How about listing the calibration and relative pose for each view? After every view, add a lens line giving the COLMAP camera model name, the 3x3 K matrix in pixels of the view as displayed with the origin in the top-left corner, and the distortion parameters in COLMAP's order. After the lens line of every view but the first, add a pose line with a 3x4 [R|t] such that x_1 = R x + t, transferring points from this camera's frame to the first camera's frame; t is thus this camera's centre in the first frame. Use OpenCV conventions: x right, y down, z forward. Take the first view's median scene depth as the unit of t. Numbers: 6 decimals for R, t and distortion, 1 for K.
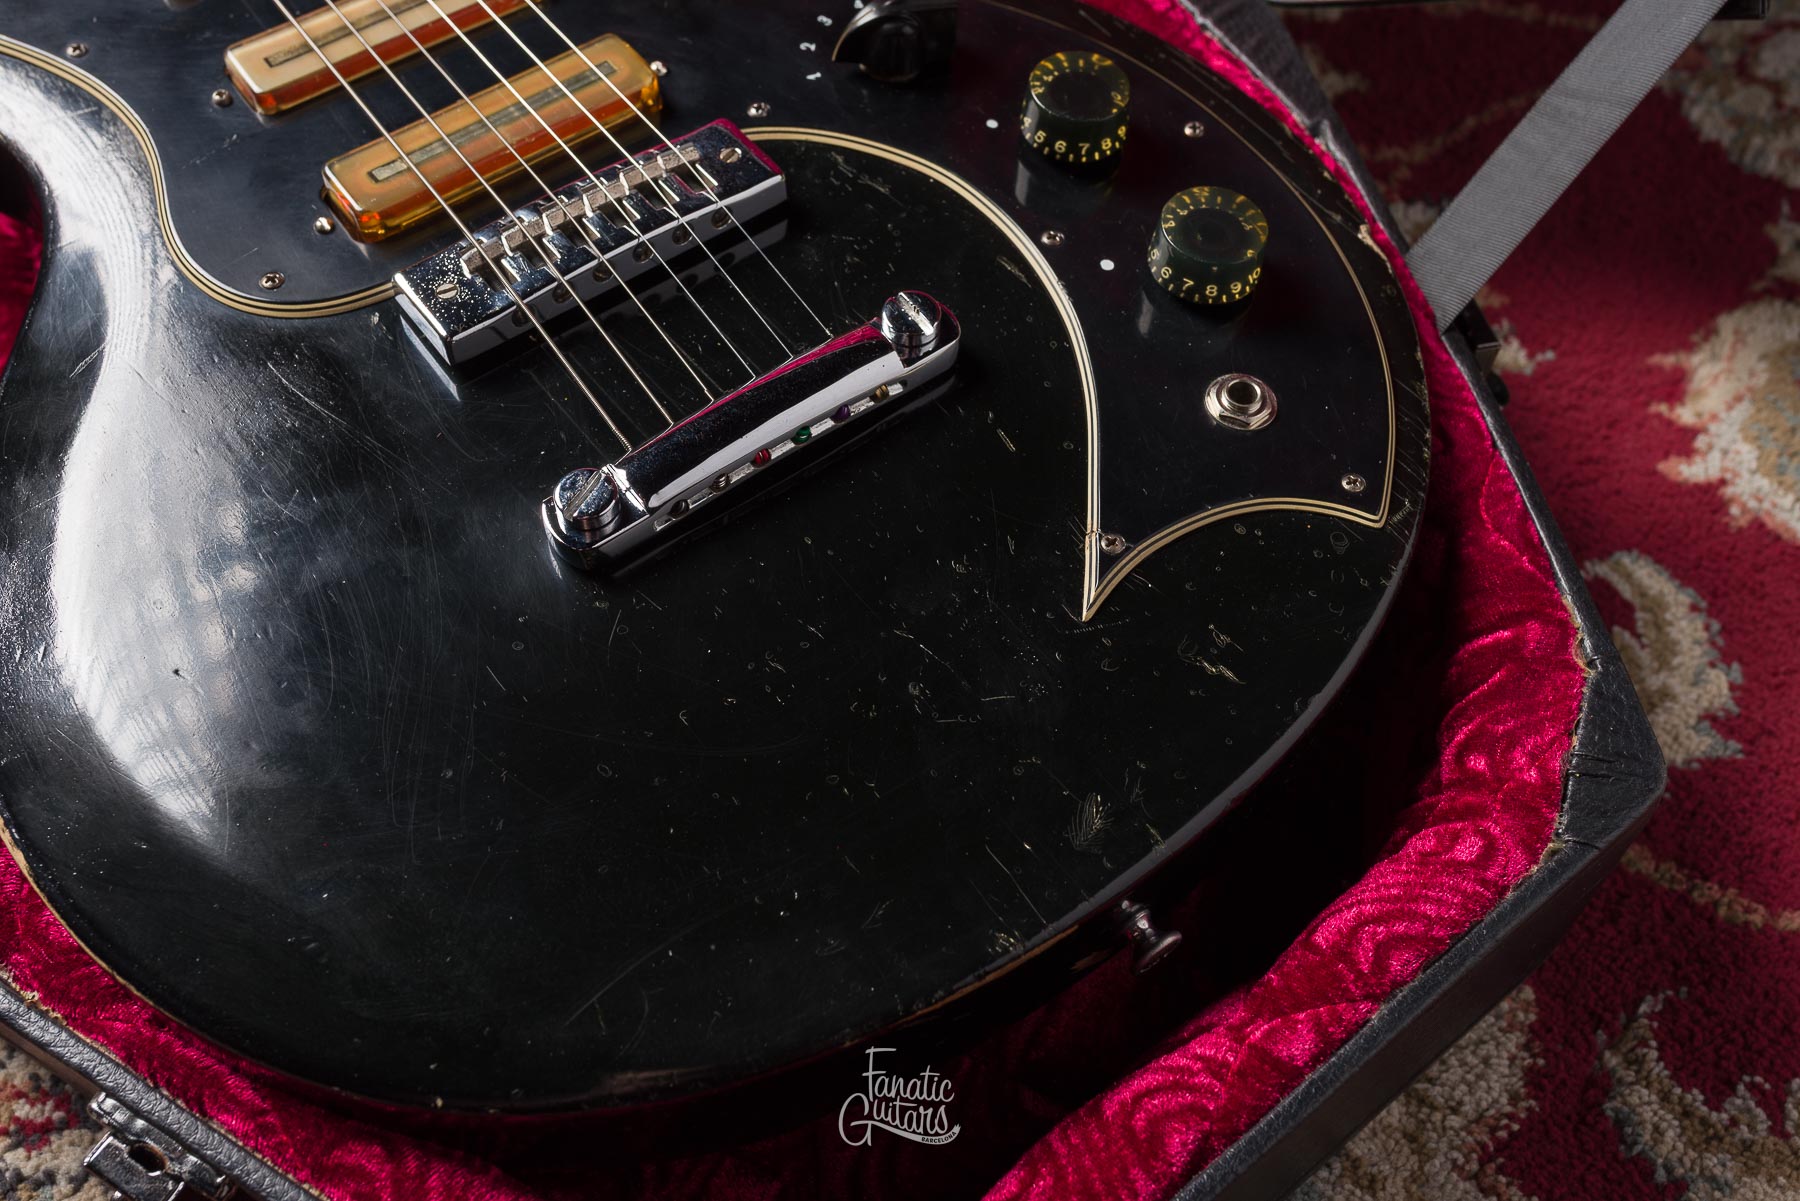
lens RADIAL K [[1789.5, 0, 894.6], [0, 1789.5, 595.9], [0, 0, 1]] dist [-0.002497, 0.007599]
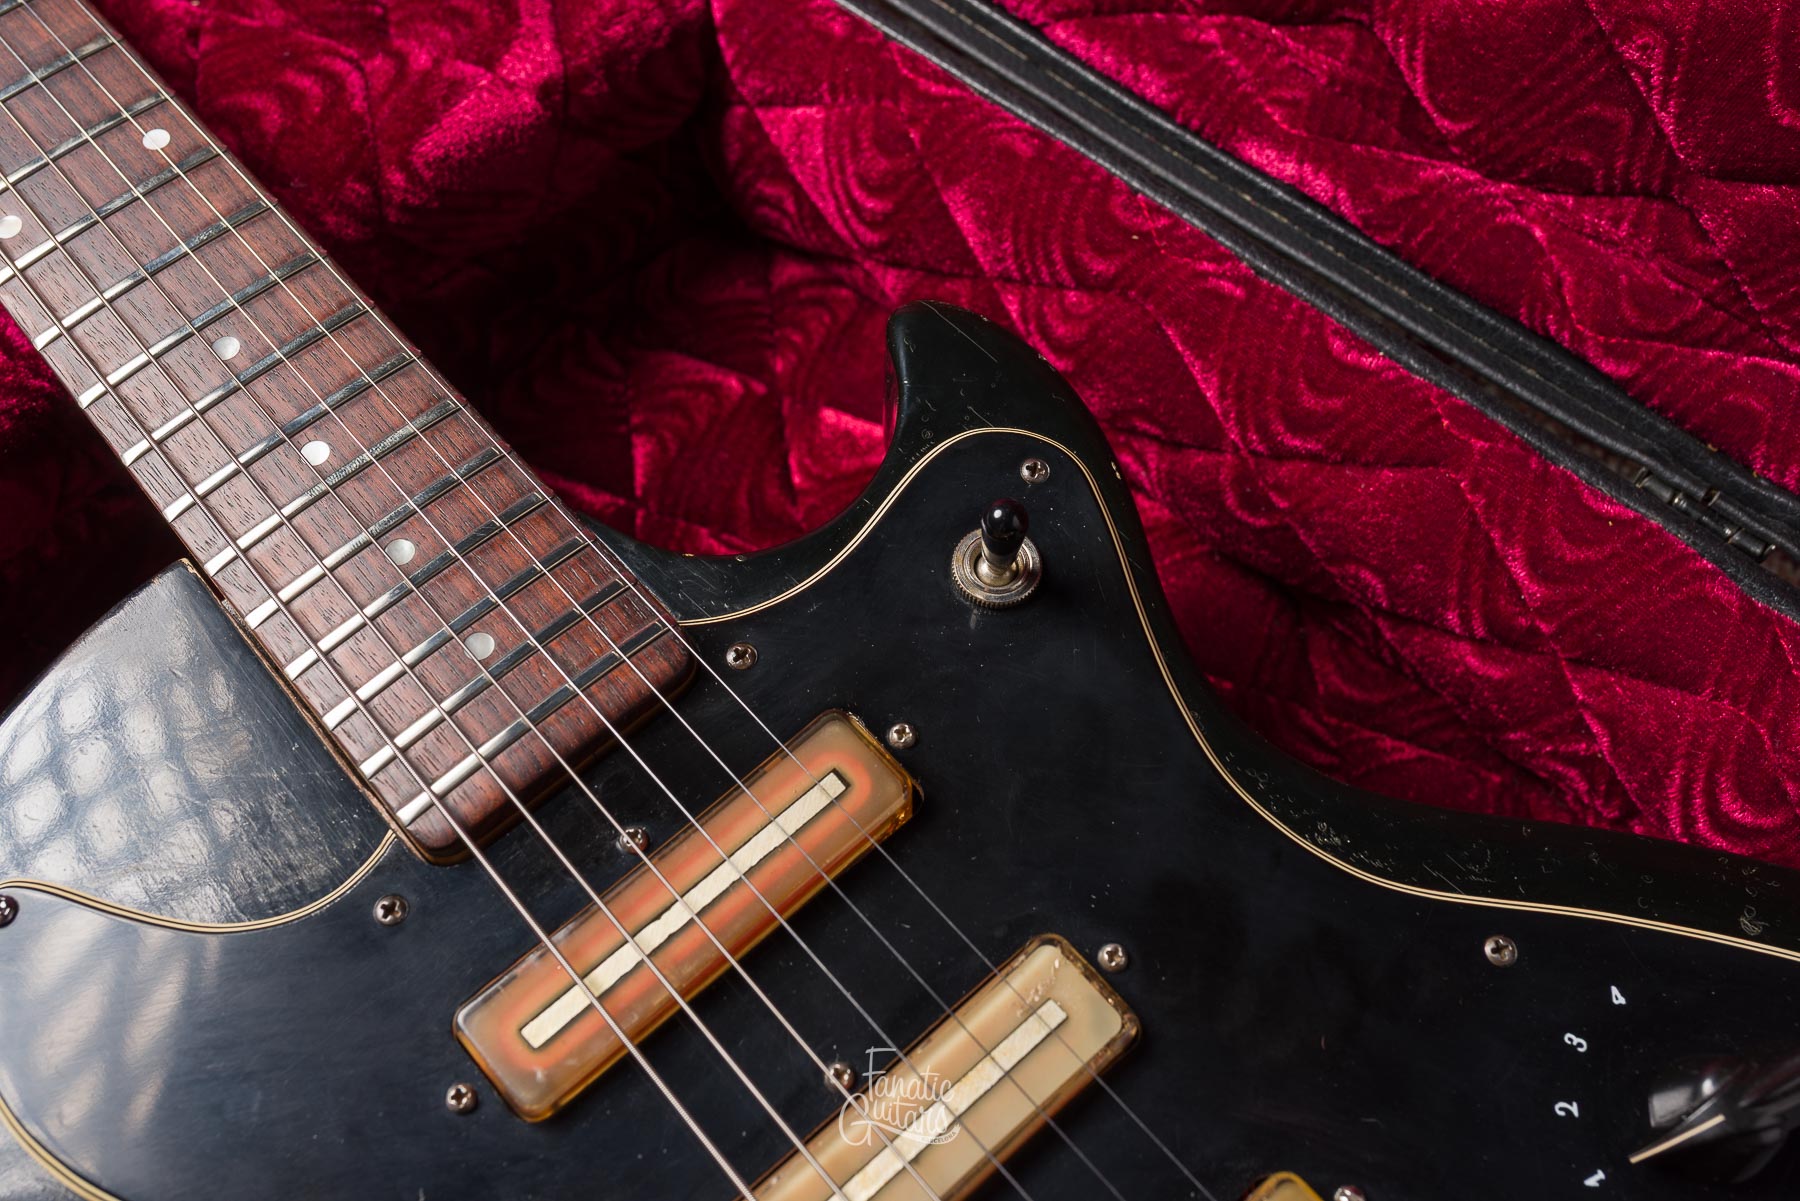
lens RADIAL K [[1796.7, 0, 896.4], [0, 1796.7, 596.2], [0, 0, 1]] dist [-0.002357, 0.007963]
pose [[0.996736, -0.078567, 0.018569, -0.292679], [0.076279, 0.991843, 0.102118, -0.595130], [-0.026441, -0.100369, 0.994599, 0.426646]]
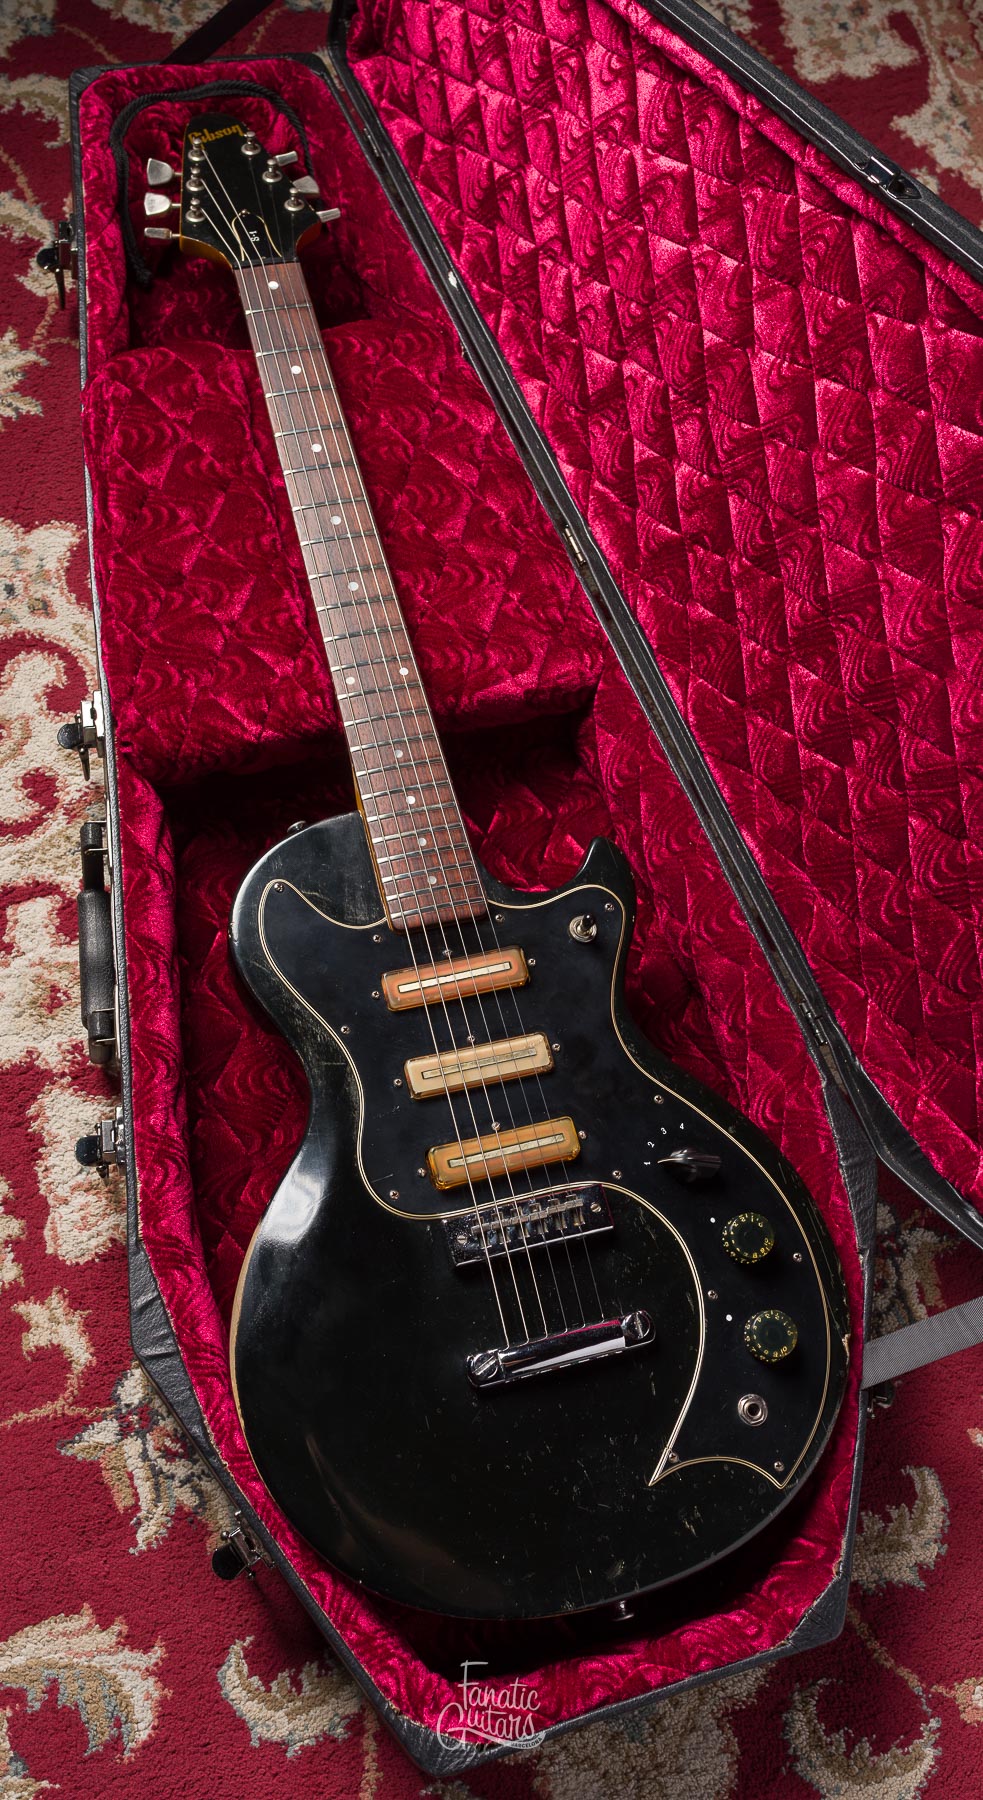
lens RADIAL K [[1775.3, 0, 459.1], [0, 1775.3, 891.1], [0, 0, 1]] dist [0.001264, -0.006756]
pose [[0.920214, 0.387336, -0.056370, -0.274662], [-0.374255, 0.912871, 0.163092, -0.899041], [0.114630, -0.128983, 0.984999, -1.173474]]
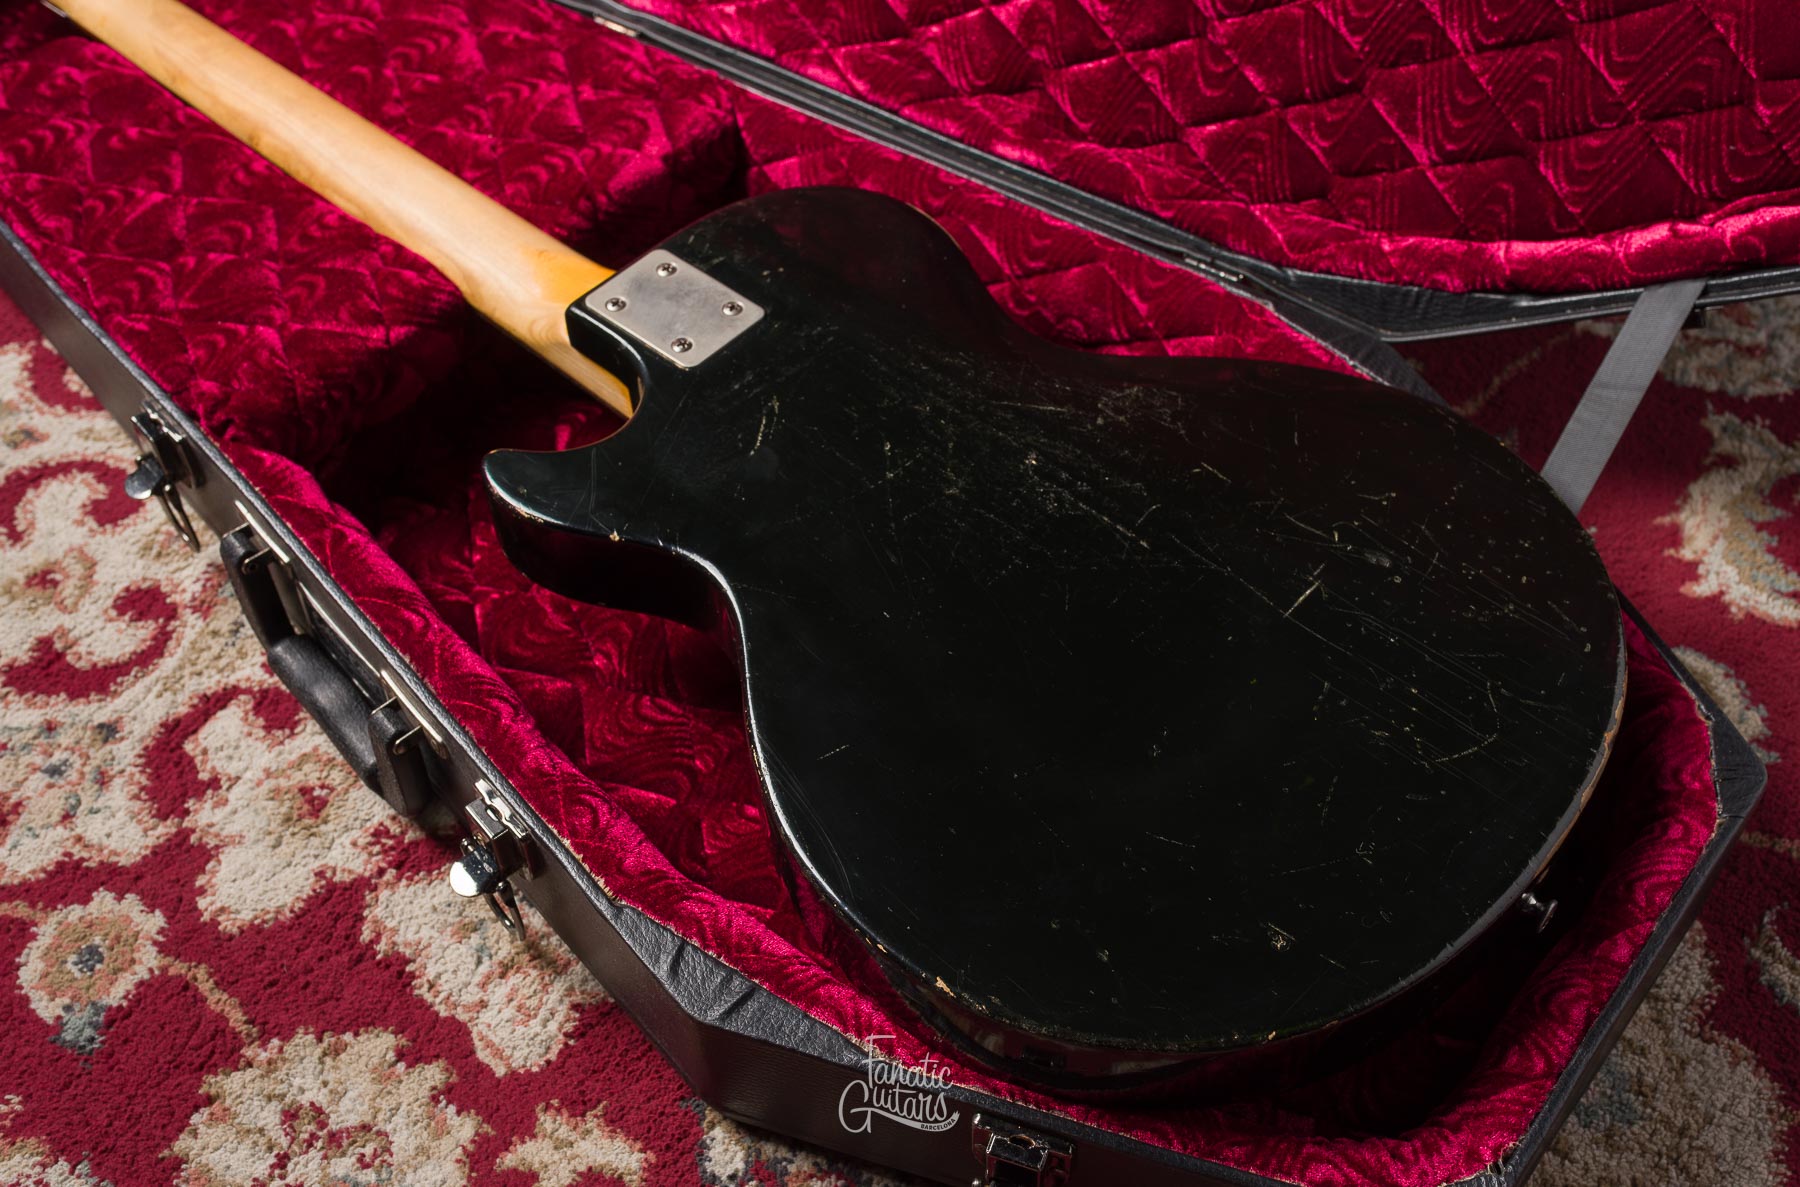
lens RADIAL K [[1883.9, 0, 963.9], [0, 1883.9, 636.8], [0, 0, 1]] dist [0.008055, -0.021555]
pose [[0.976483, -0.175330, 0.125457, -0.473896], [0.185654, 0.979681, -0.075885, -0.029062], [-0.109603, 0.097393, 0.989193, -0.658602]]
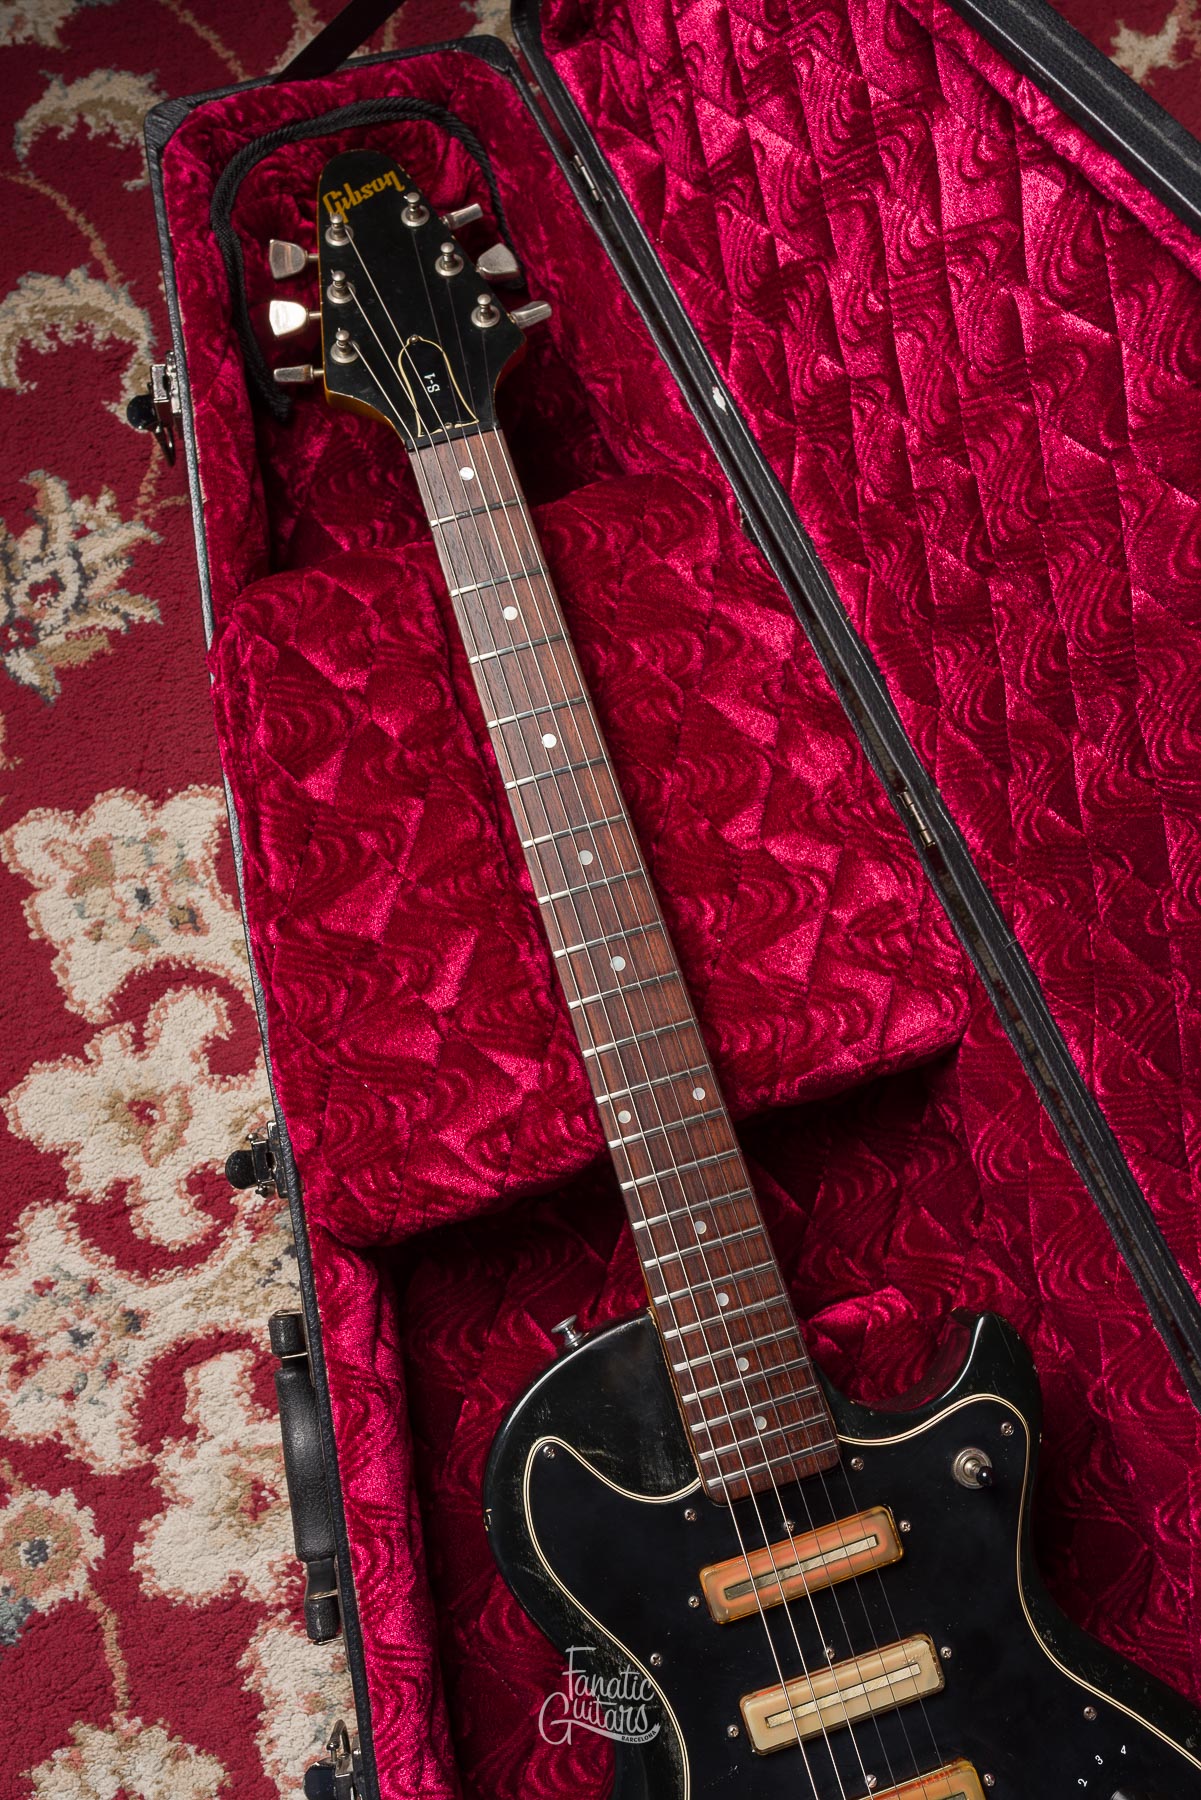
lens RADIAL K [[1741.4, 0, 594.7], [0, 1741.4, 901.1], [0, 0, 1]] dist [-0.002155, 0.004248]
pose [[0.940399, 0.339237, -0.023829, -0.721346], [-0.307915, 0.879122, 0.363777, -1.500229], [0.144355, -0.334758, 0.931181, -0.253403]]
